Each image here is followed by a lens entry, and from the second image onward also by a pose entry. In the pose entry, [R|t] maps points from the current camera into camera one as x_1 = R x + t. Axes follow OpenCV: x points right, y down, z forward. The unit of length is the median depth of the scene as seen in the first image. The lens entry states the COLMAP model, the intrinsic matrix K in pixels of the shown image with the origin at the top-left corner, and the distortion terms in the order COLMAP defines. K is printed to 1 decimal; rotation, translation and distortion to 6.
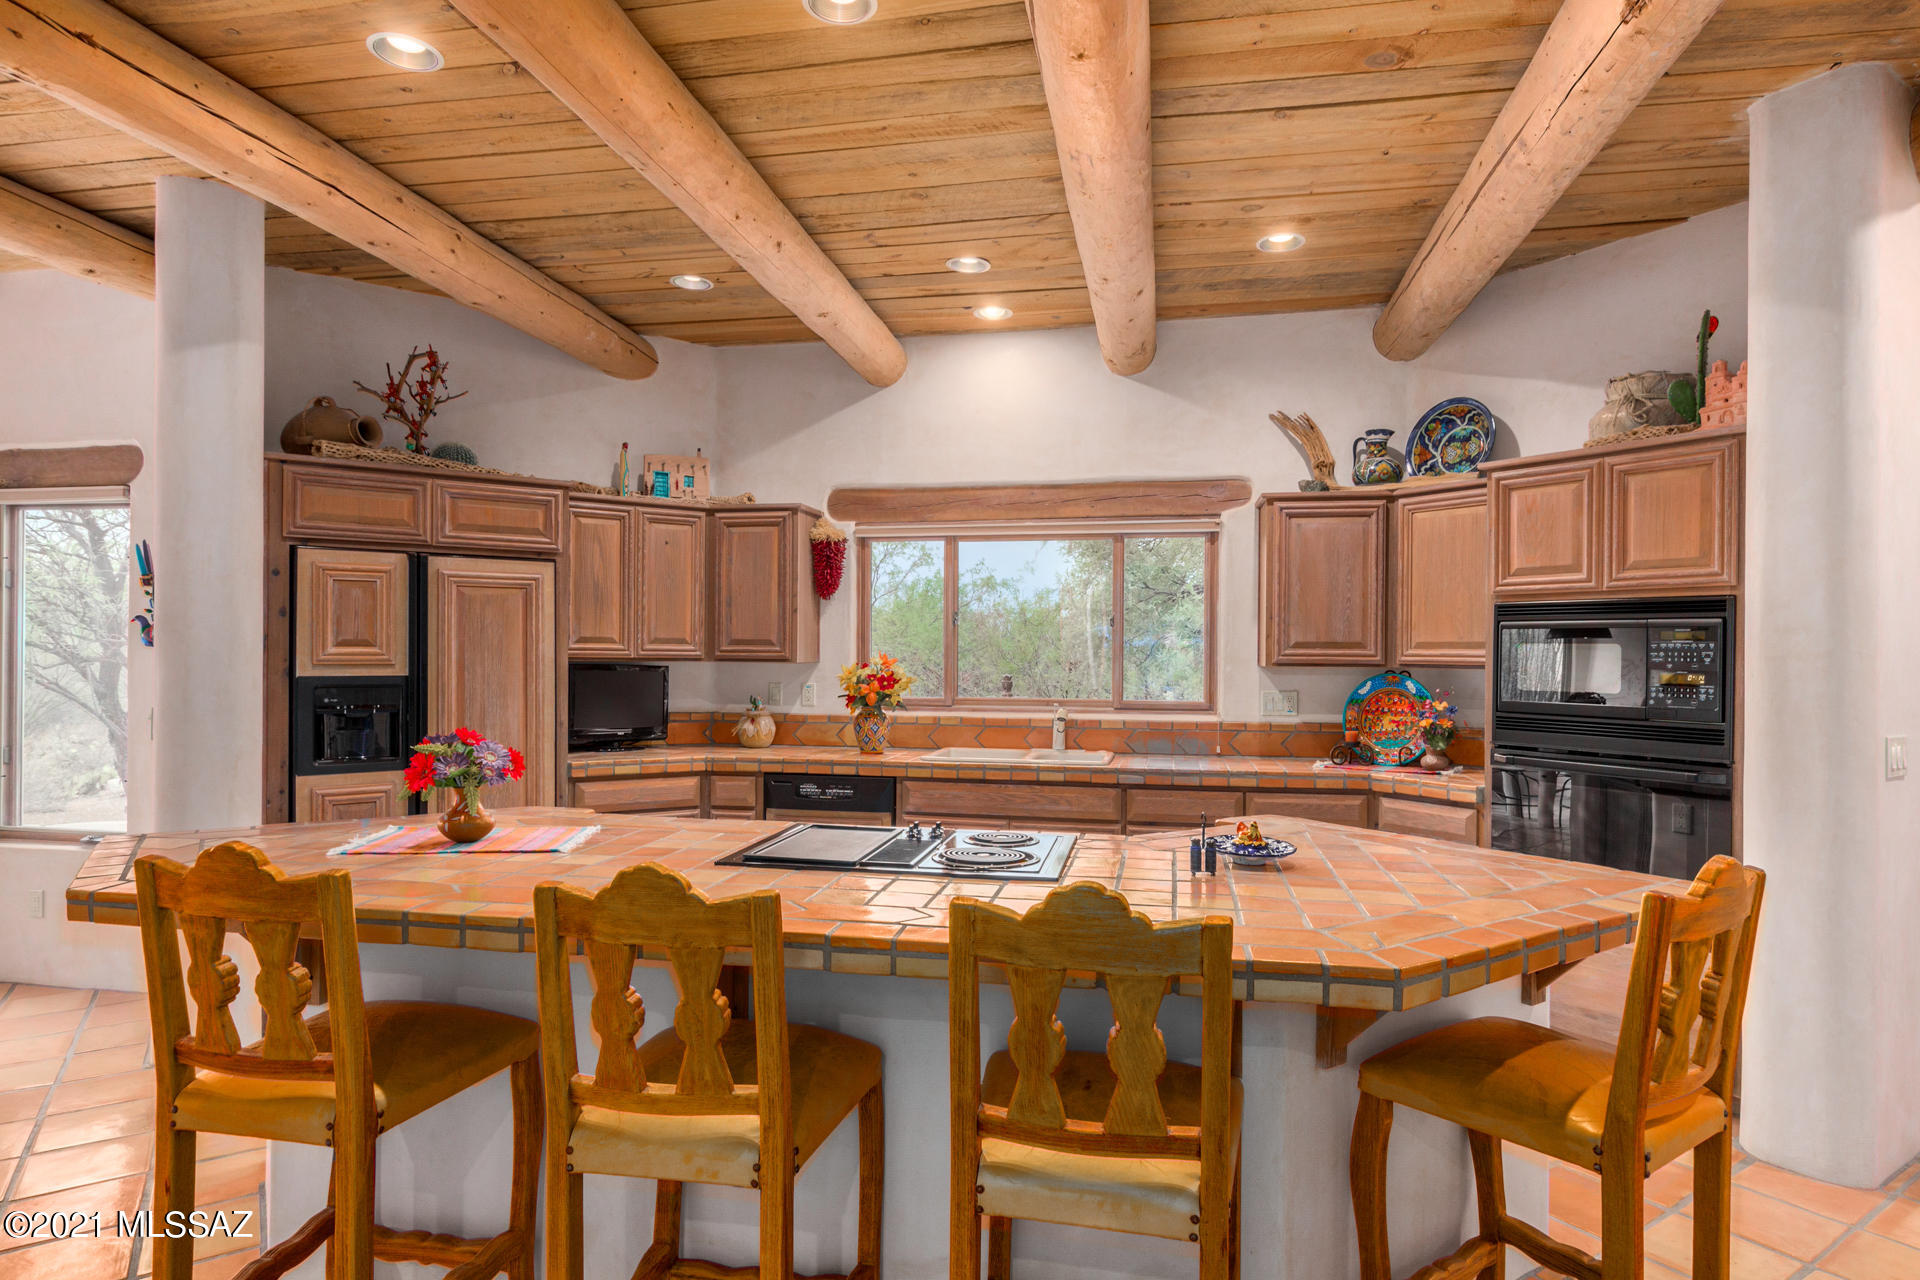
lens RADIAL K [[1054.6, 0, 950.1], [0, 1054.6, 653.2], [0, 0, 1]] dist [-0.003569, 0.001611]
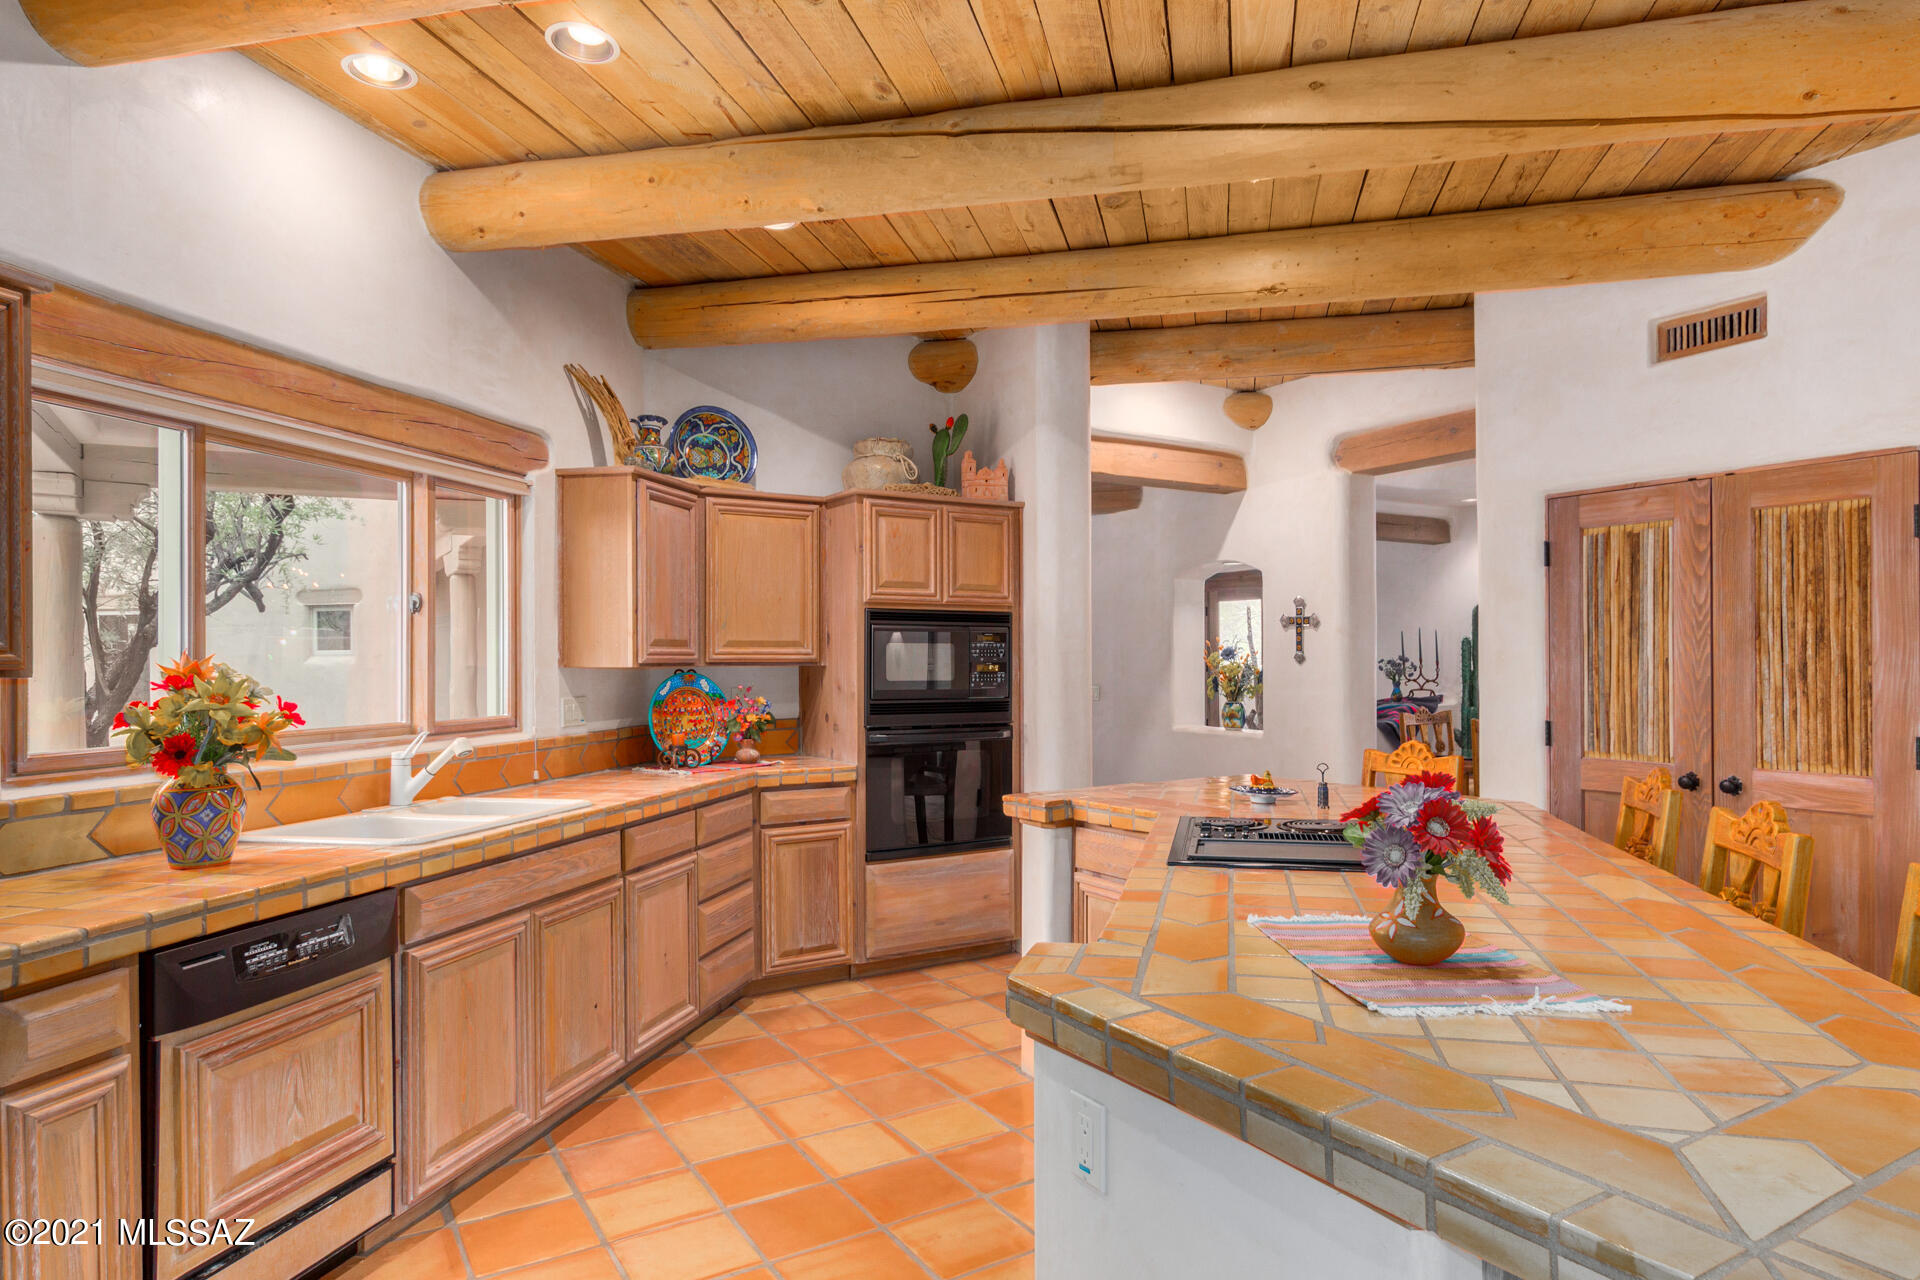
lens RADIAL K [[1139.6, 0, 977.0], [0, 1139.6, 659.4], [0, 0, 1]] dist [0.012323, 0.000156]
pose [[0.022699, -0.007844, 0.999712, -0.623303], [0.003923, 0.999962, 0.007757, 0.000130], [-0.999735, 0.003746, 0.022729, 0.692037]]
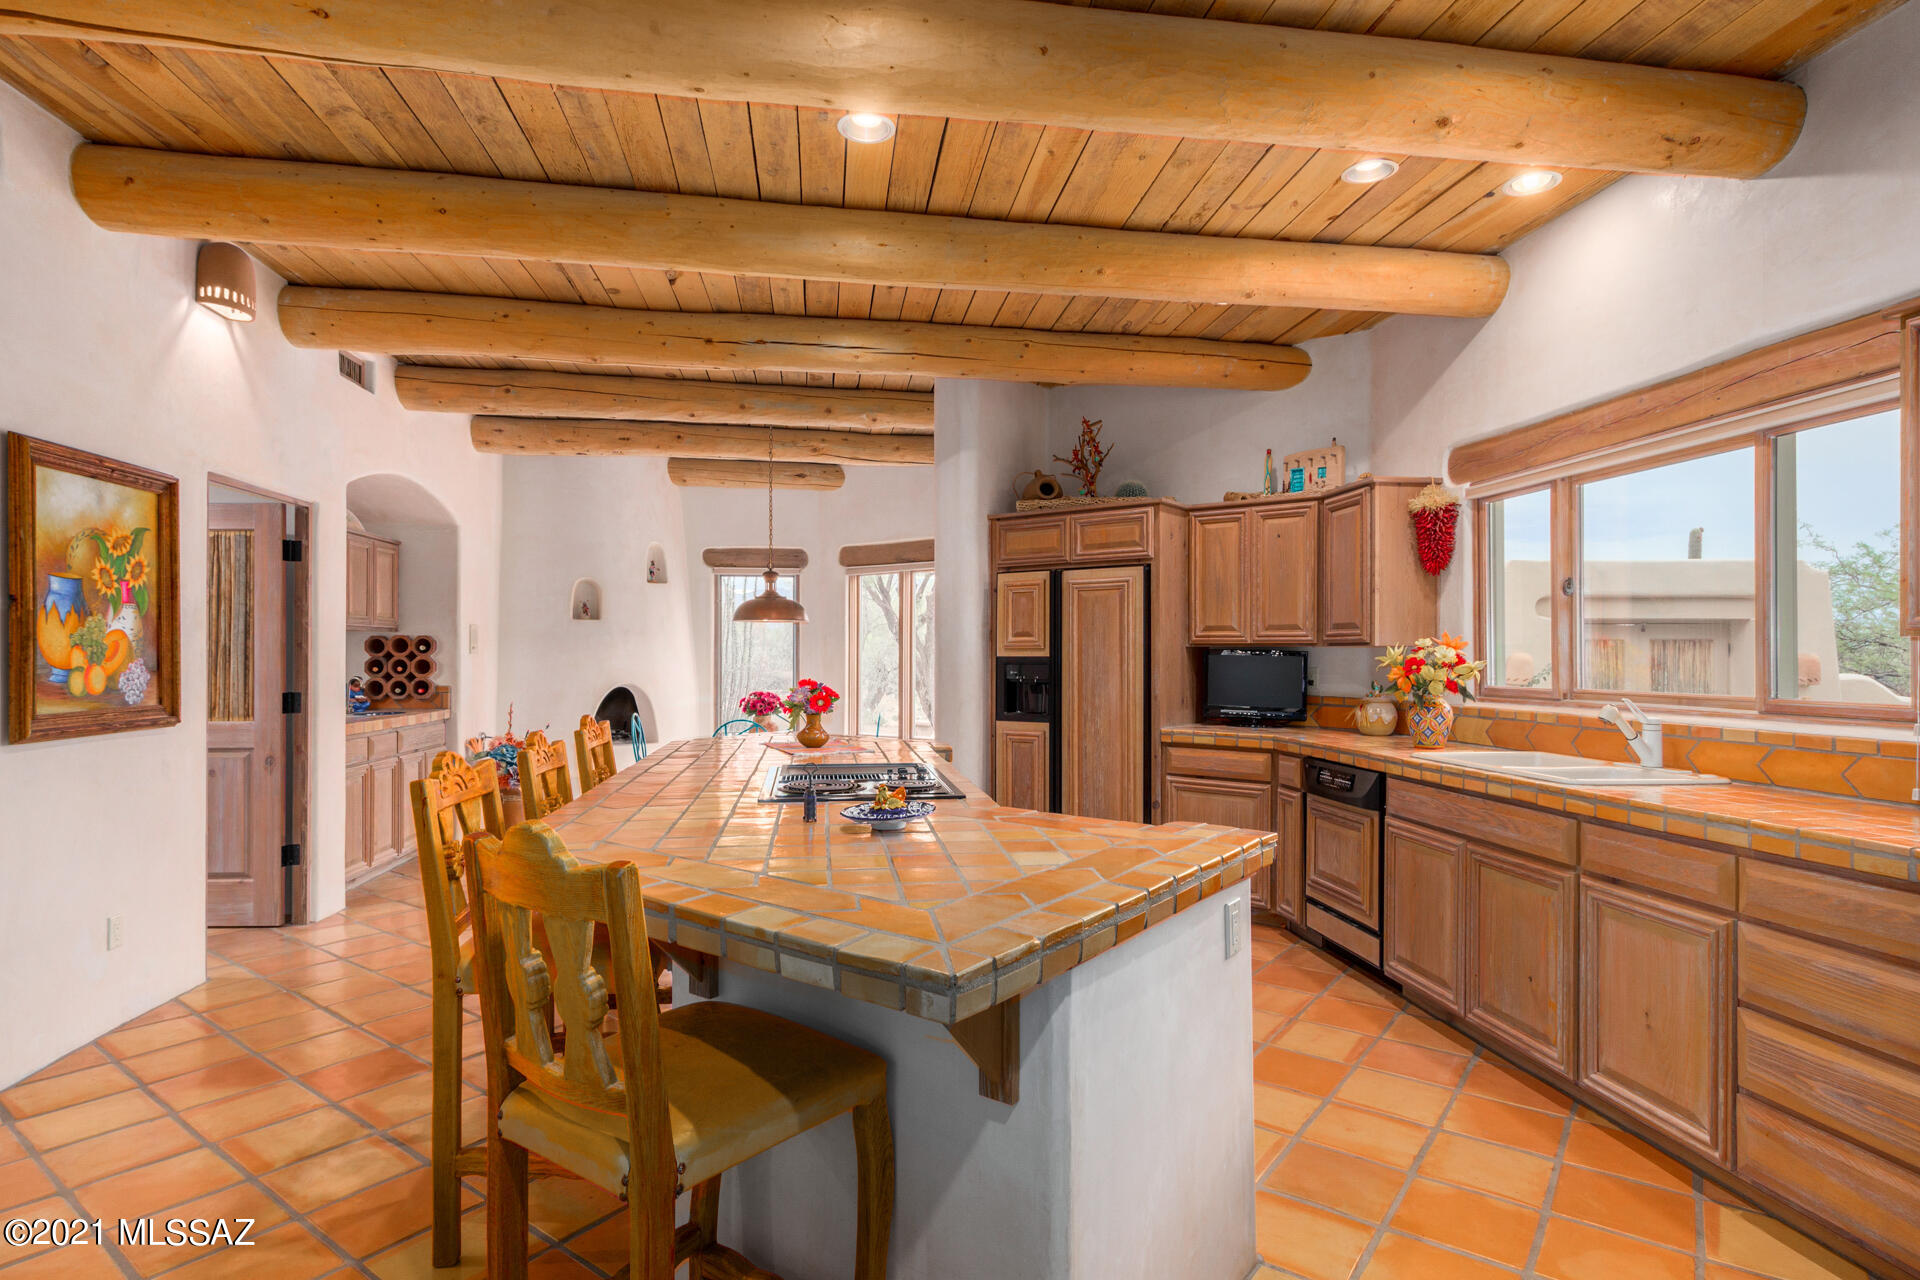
lens RADIAL K [[962.1, 0, 960.6], [0, 962.1, 649.0], [0, 0, 1]] dist [0.002792, 0.001202]
pose [[0.338008, -0.012083, -0.941066, 0.586986], [0.001831, 0.999924, -0.012181, 0.023662], [0.941141, 0.002395, 0.338005, 0.395339]]
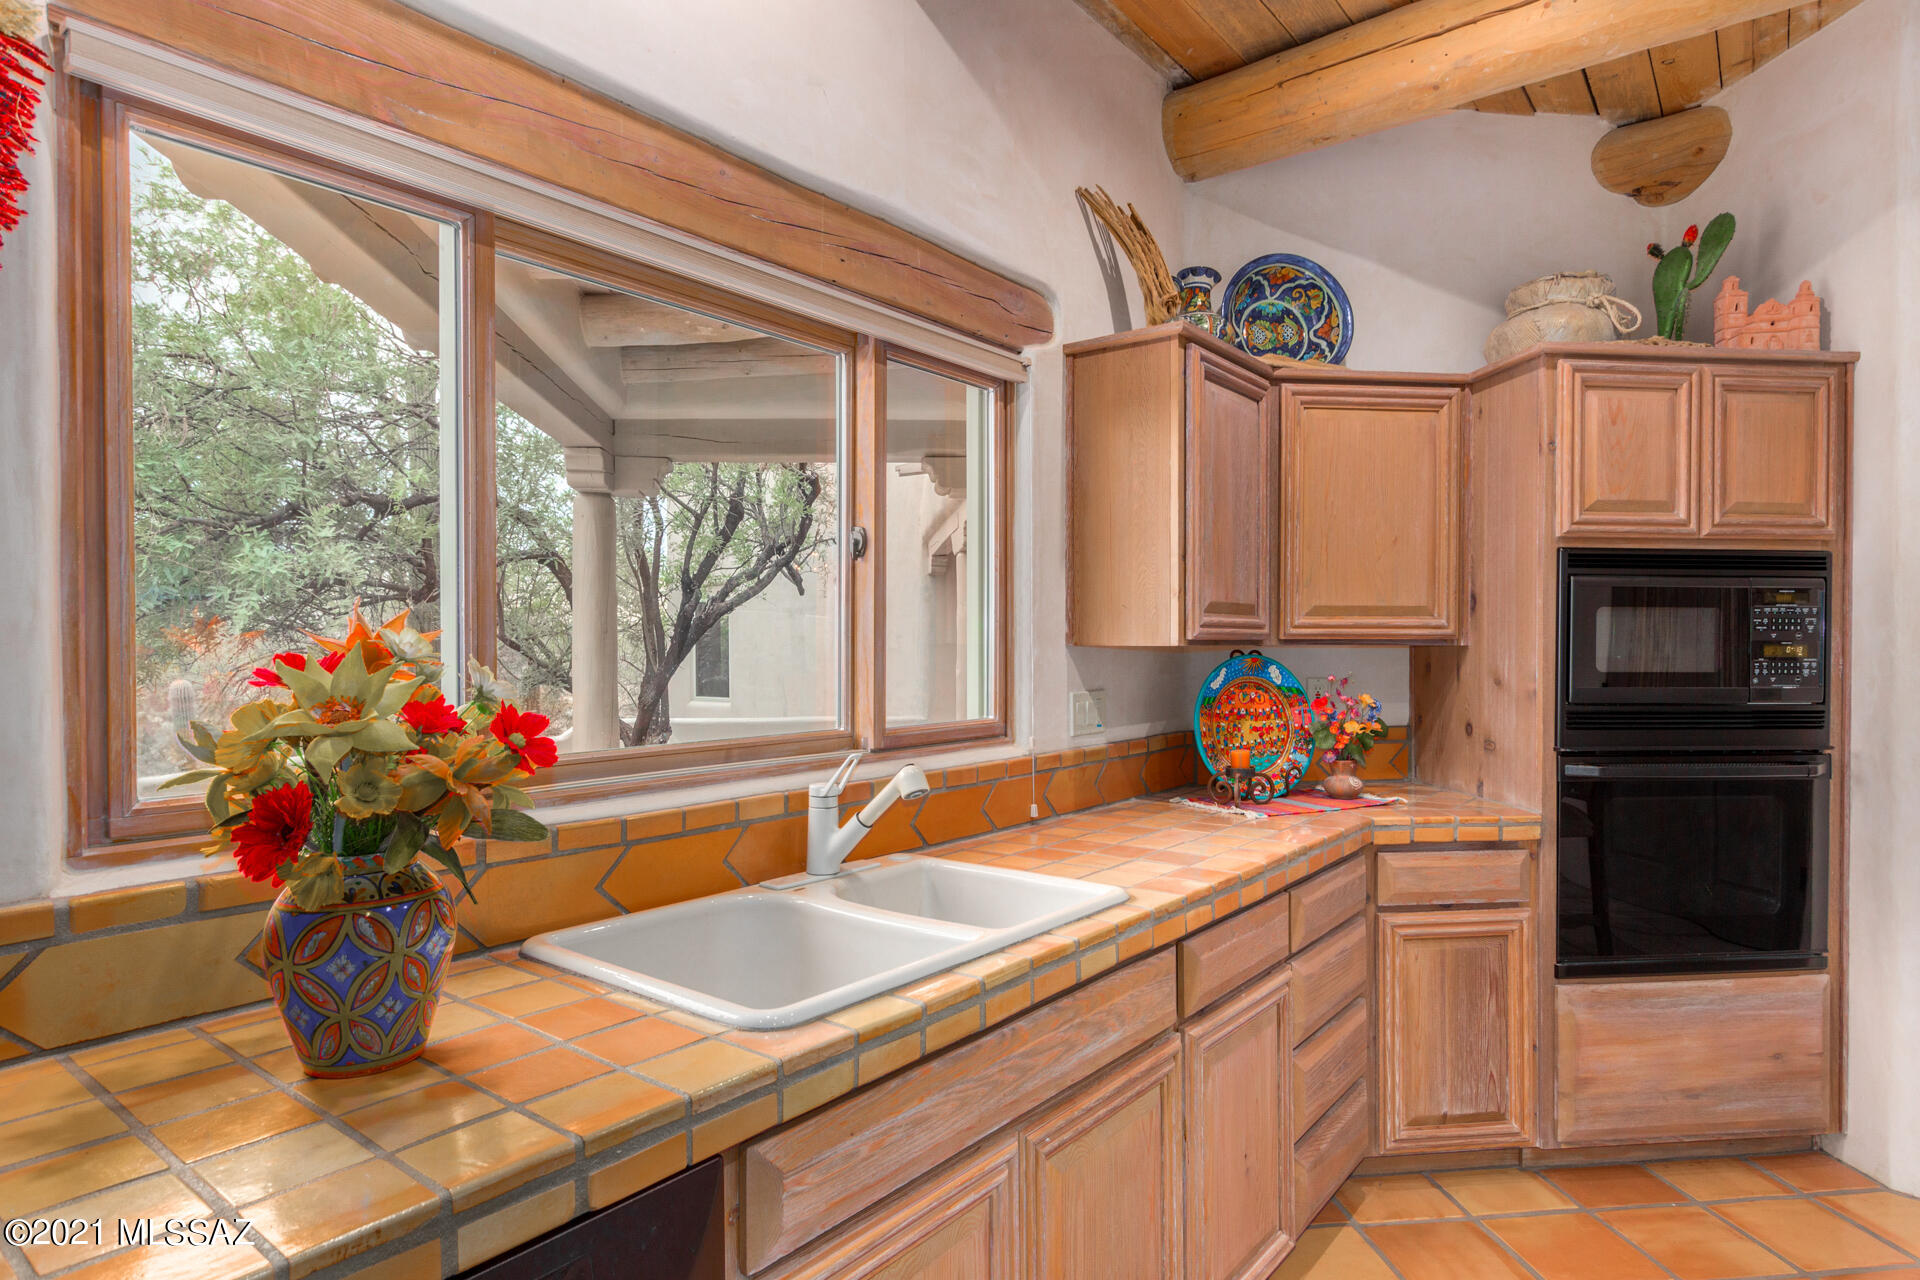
lens RADIAL K [[1054.6, 0, 958.3], [0, 1054.6, 658.1], [0, 0, 1]] dist [-0.003569, 0.001611]
pose [[0.450951, -0.020861, 0.892305, -0.231301], [0.004295, 0.999766, 0.021202, 0.006838], [-0.892539, -0.005729, 0.450935, 0.851079]]
